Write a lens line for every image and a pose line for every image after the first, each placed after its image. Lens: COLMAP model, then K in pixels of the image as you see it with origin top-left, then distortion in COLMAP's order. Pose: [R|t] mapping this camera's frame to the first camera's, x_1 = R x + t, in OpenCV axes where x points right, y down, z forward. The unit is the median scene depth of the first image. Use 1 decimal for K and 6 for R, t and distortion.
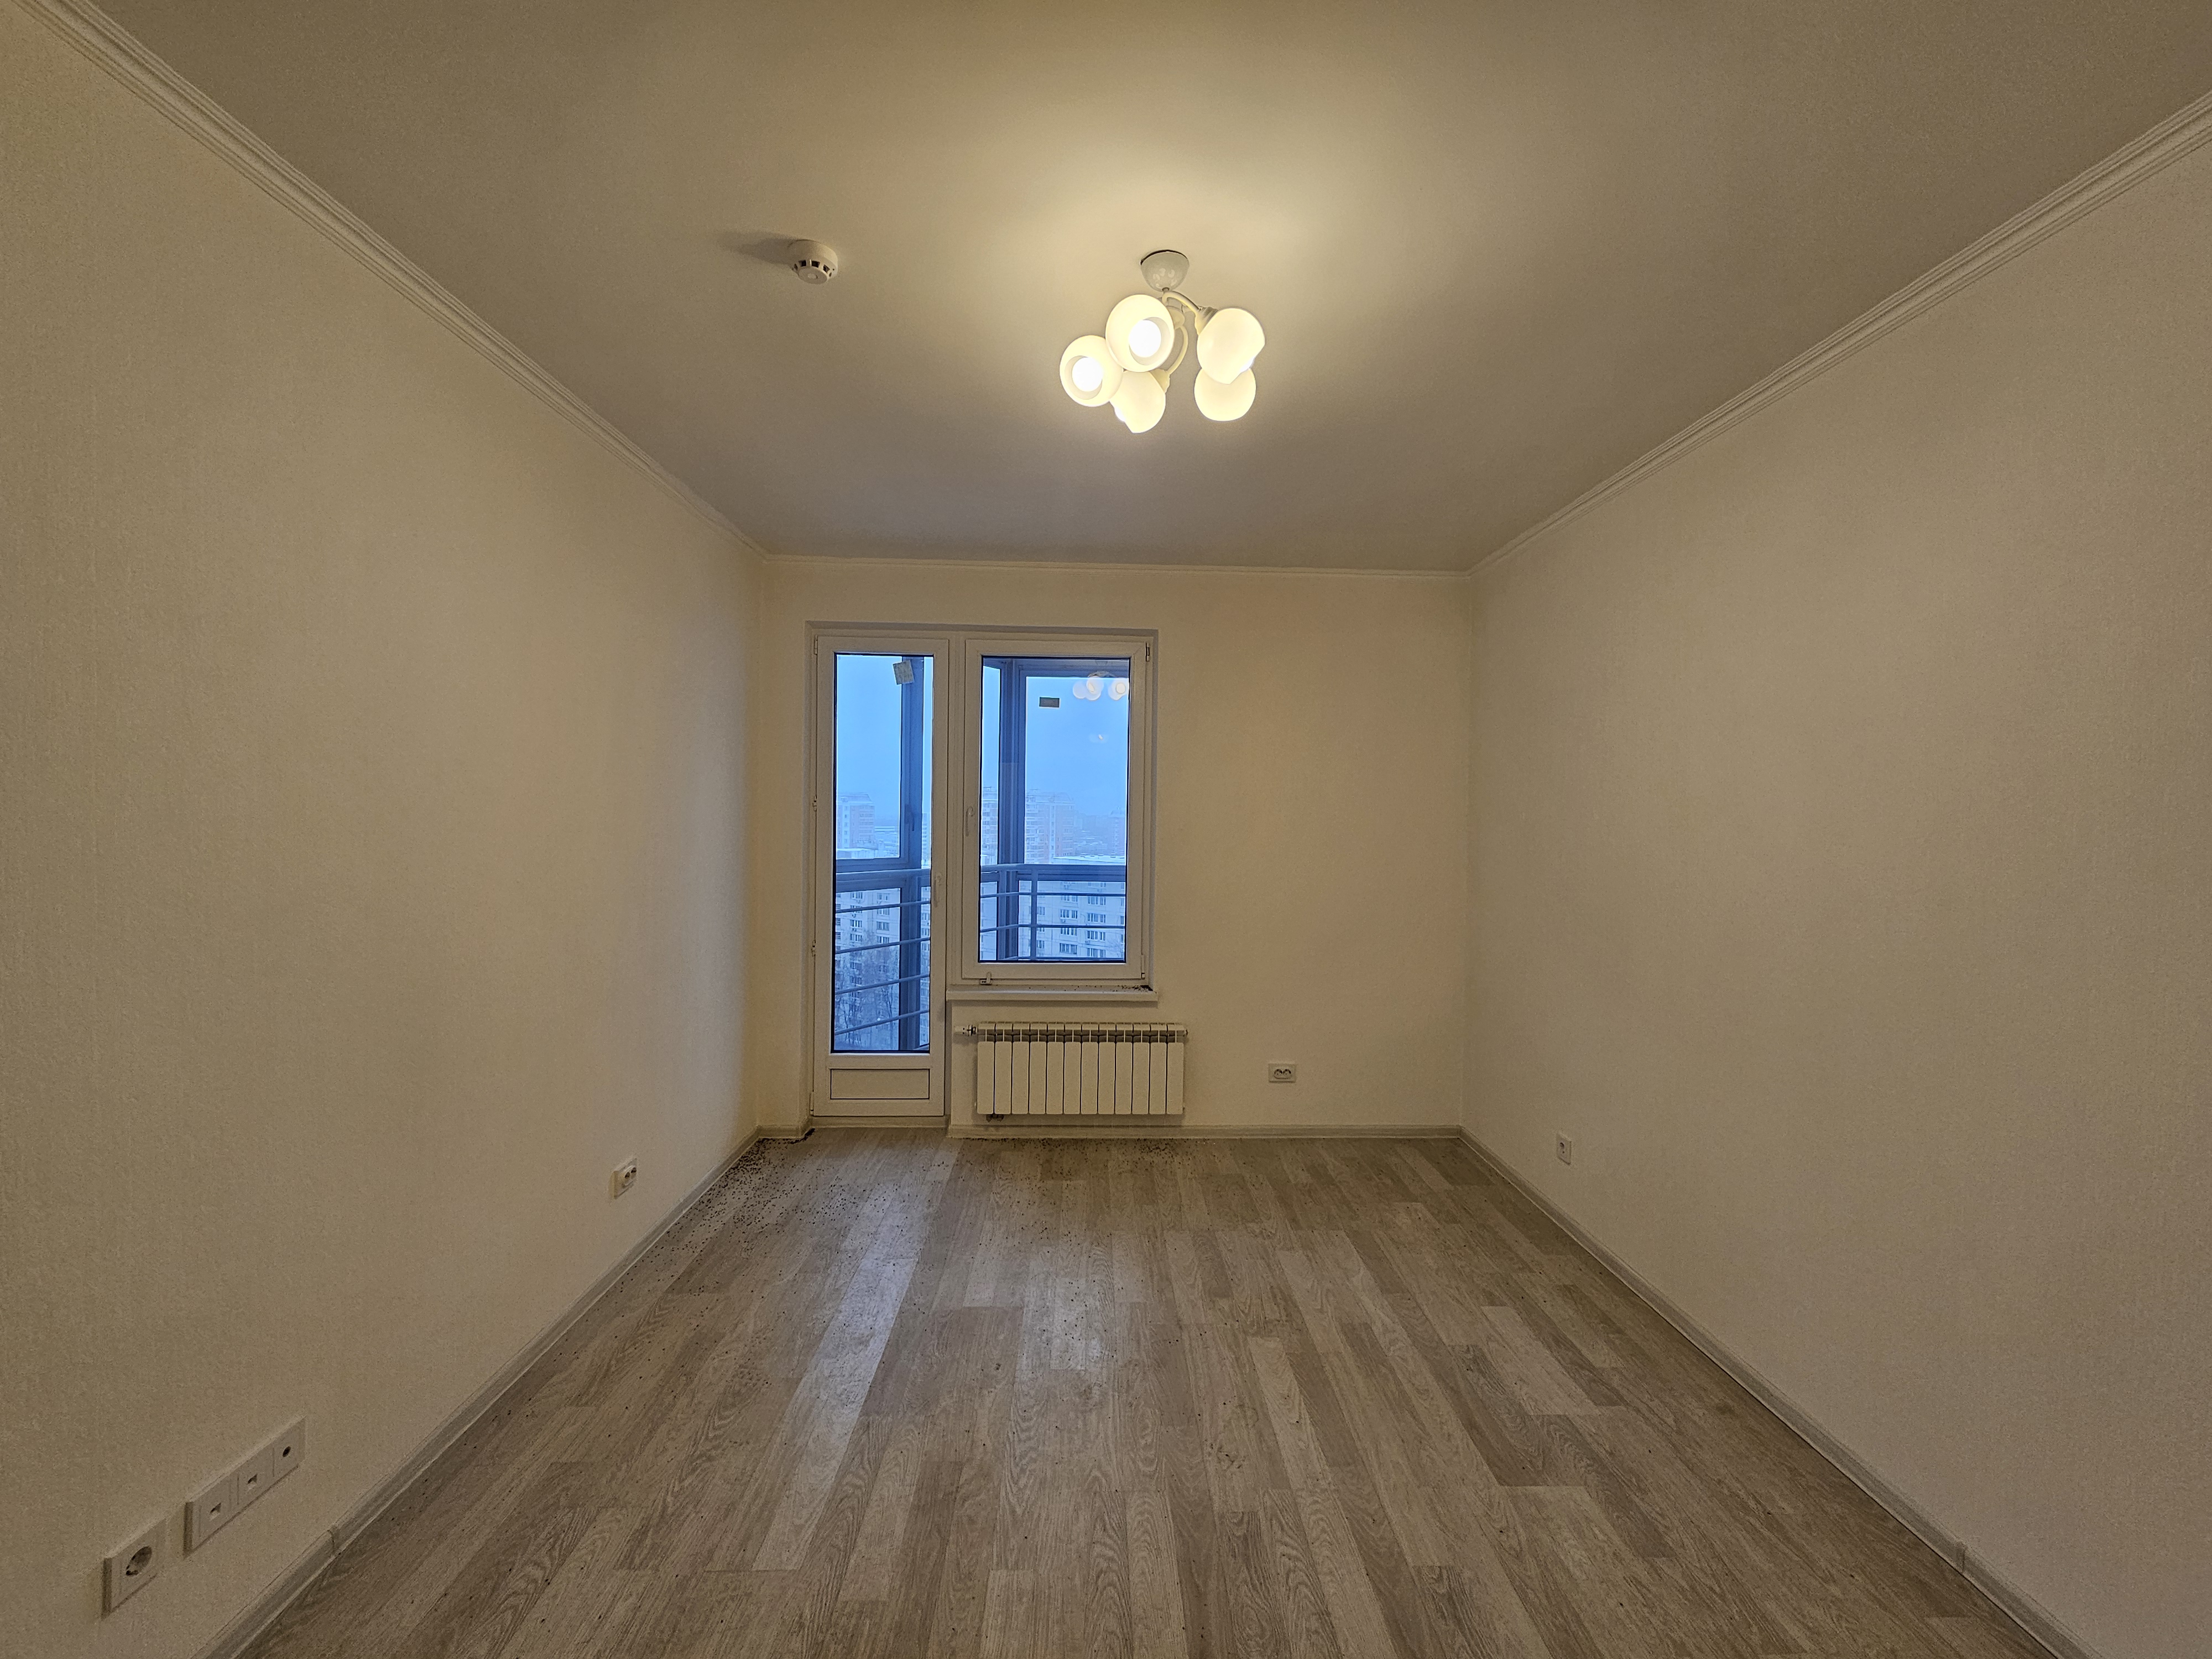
lens RADIAL K [[918.6, 0, 1106.0], [0, 918.6, 829.5], [0, 0, 1]] dist [0.001915, 0.000147]
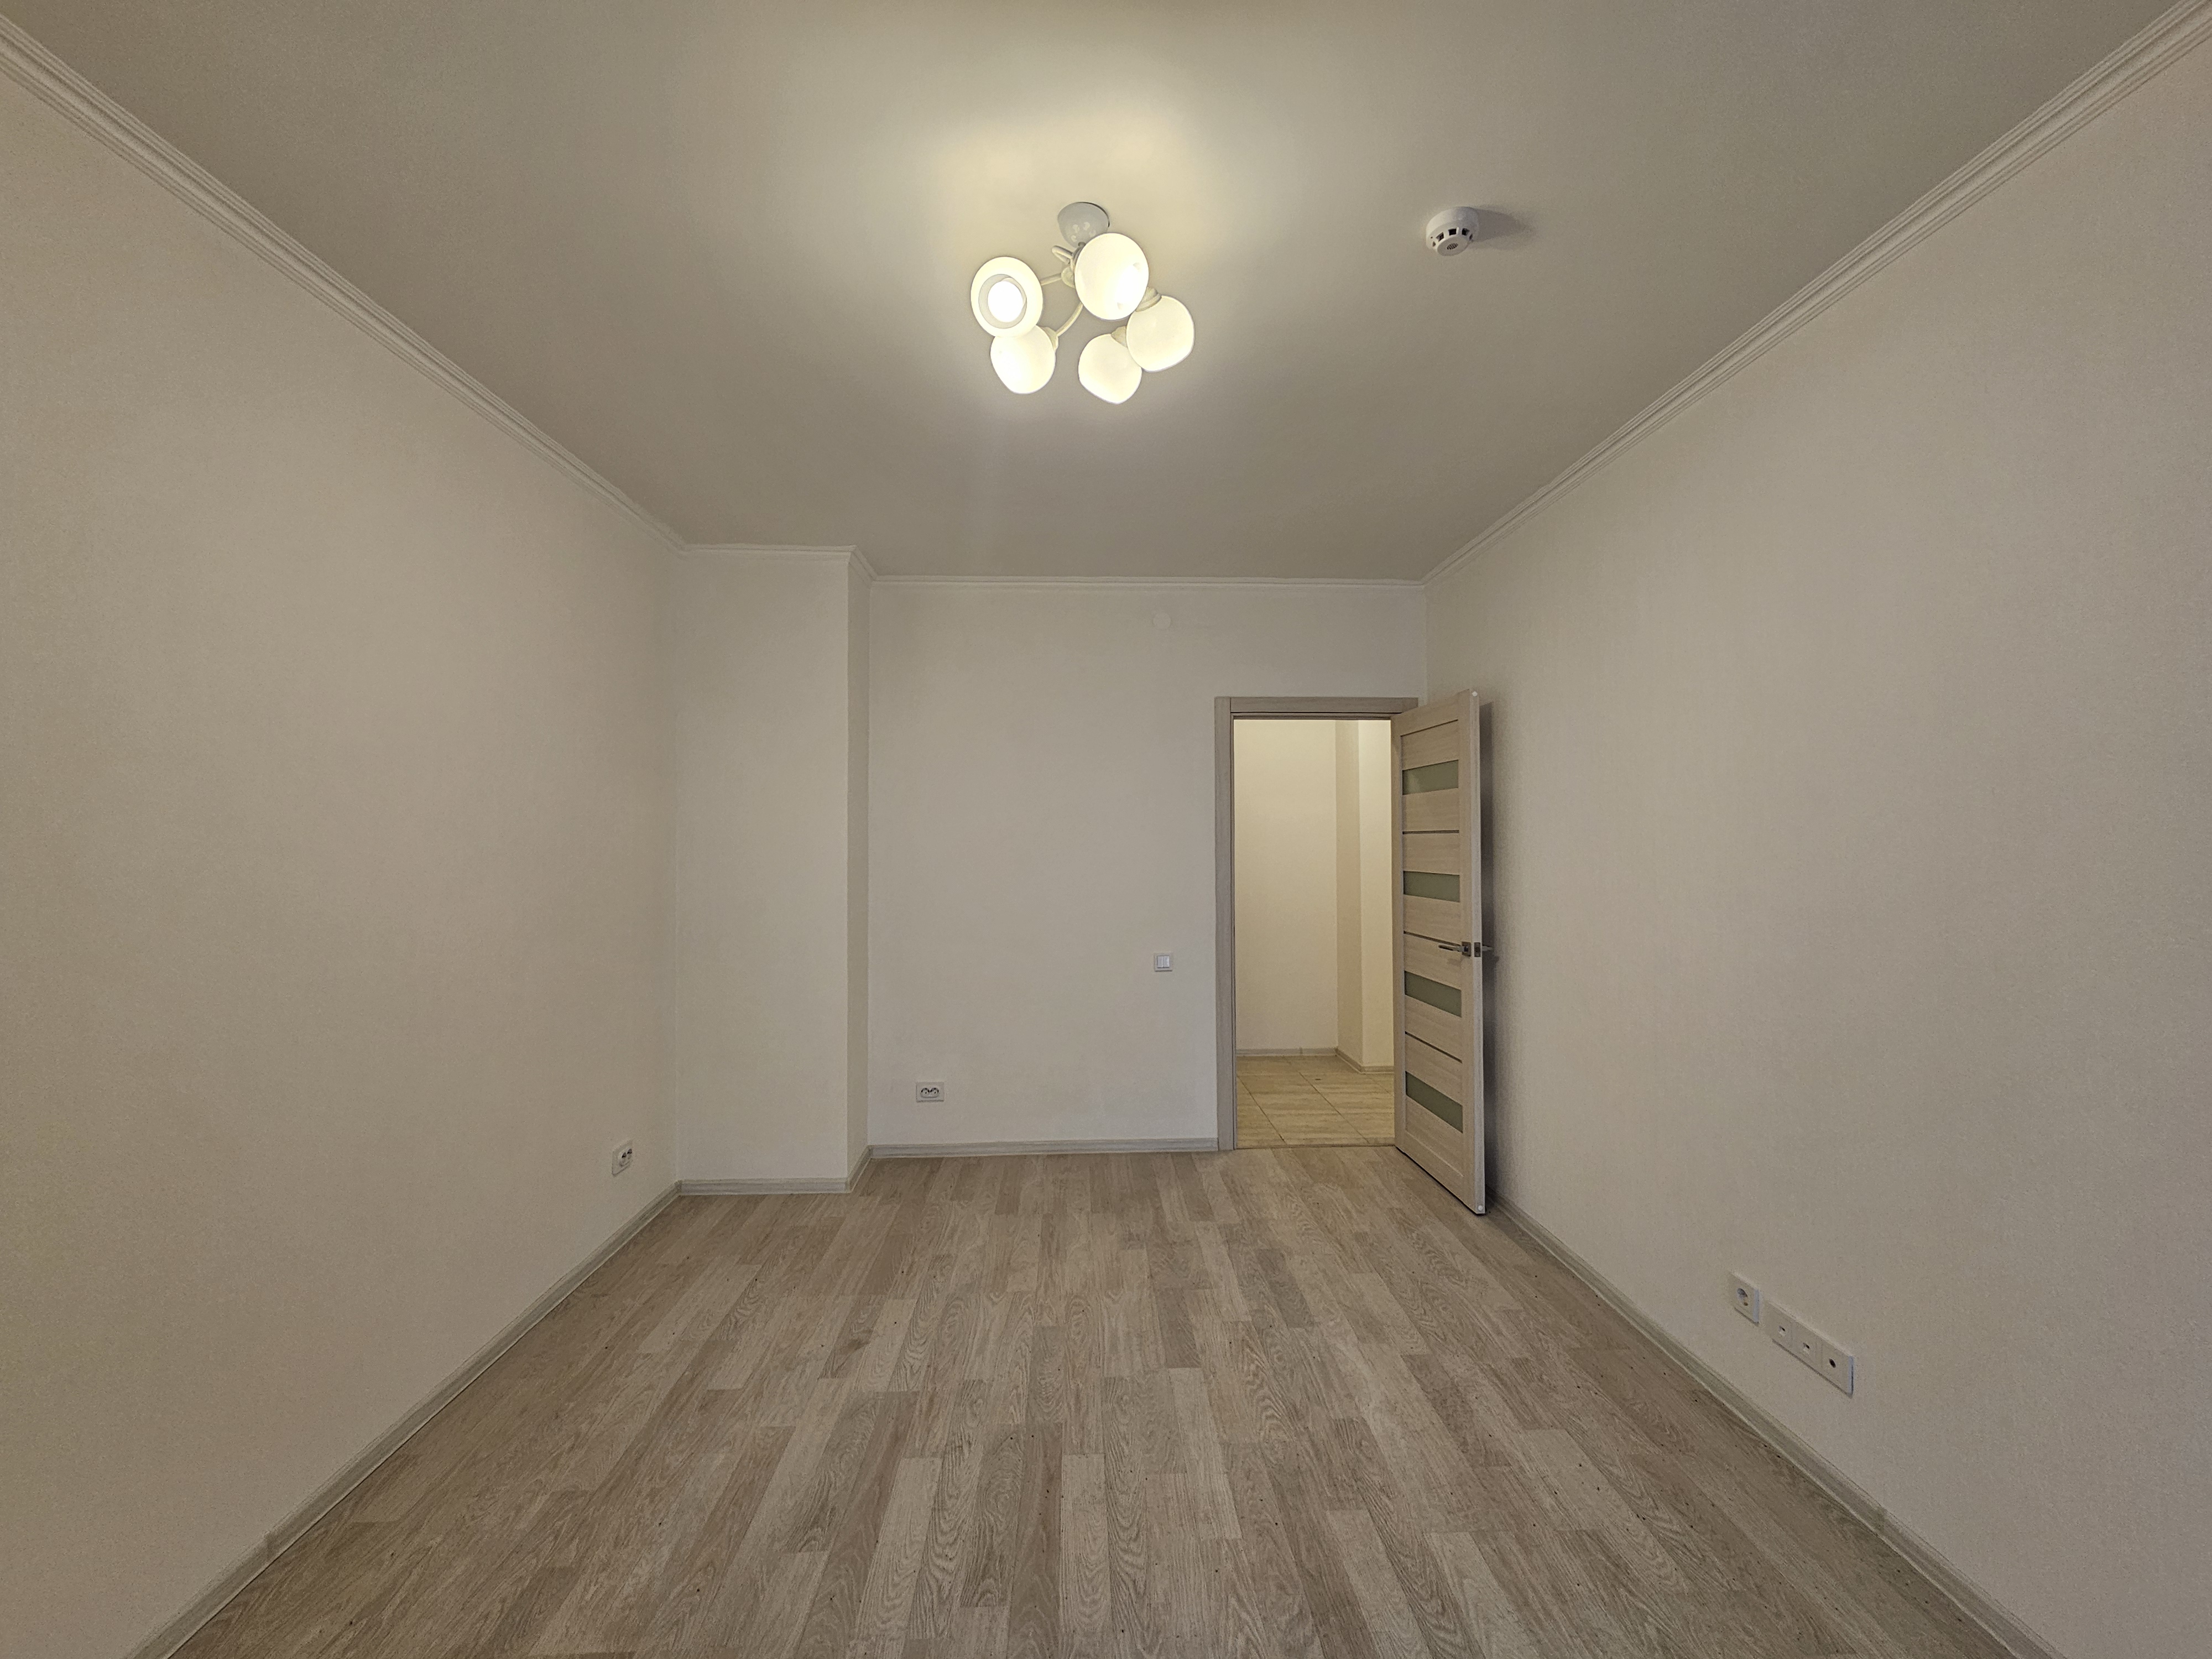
lens RADIAL K [[918.6, 0, 1106.0], [0, 918.6, 829.5], [0, 0, 1]] dist [0.001915, 0.000147]
pose [[-0.999825, -0.010225, -0.015666, 0.050698], [-0.010337, 0.999921, 0.007099, 0.000908], [0.015592, 0.007259, -0.999852, 1.978364]]
